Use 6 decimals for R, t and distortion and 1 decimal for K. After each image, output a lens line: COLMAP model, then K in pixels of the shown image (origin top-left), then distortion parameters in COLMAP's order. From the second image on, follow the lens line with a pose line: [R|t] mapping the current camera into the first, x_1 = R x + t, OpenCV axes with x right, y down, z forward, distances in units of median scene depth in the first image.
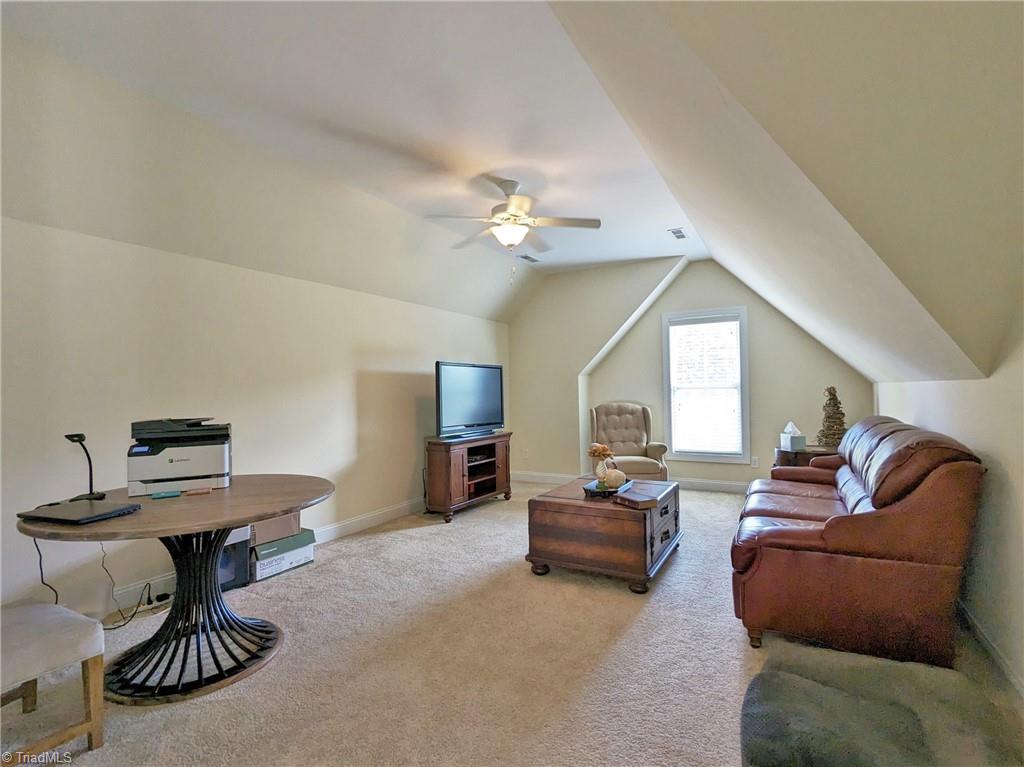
lens RADIAL K [[483.6, 0, 514.4], [0, 483.6, 387.7], [0, 0, 1]] dist [-0.000182, 0.002329]
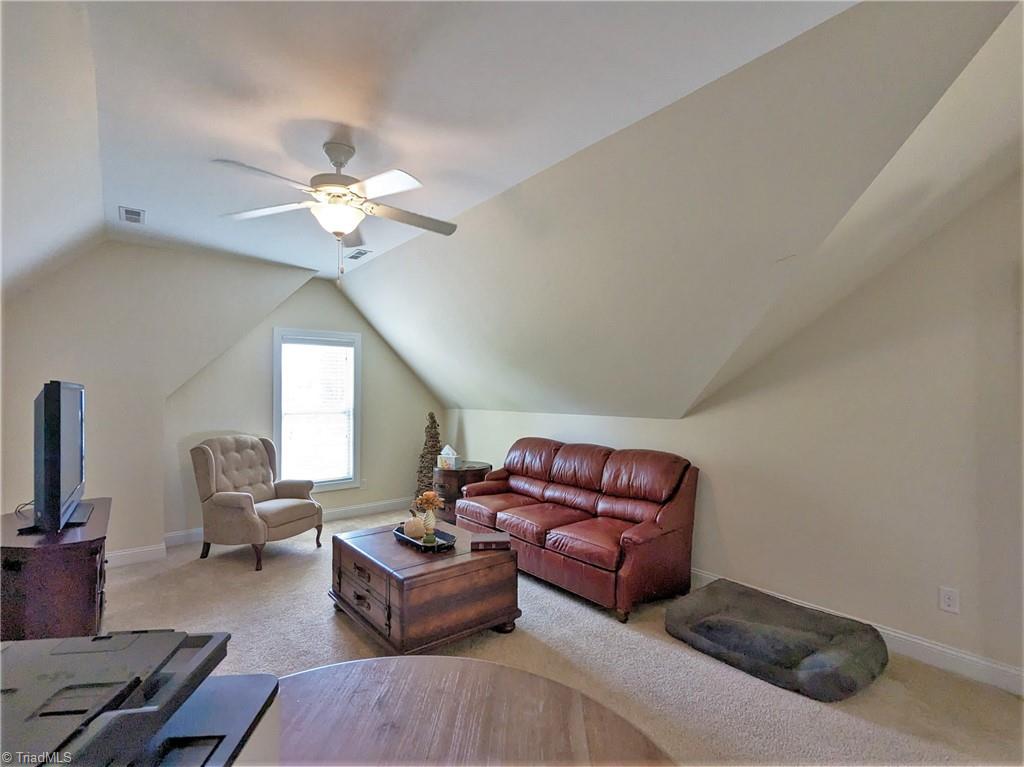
lens RADIAL K [[483.6, 0, 513.7], [0, 483.6, 384.1], [0, 0, 1]] dist [-0.000182, 0.002329]
pose [[0.409700, 0.031544, 0.911675, -0.326892], [-0.004446, 0.999459, -0.032584, -0.029141], [-0.912210, 0.009297, 0.409618, 0.278199]]
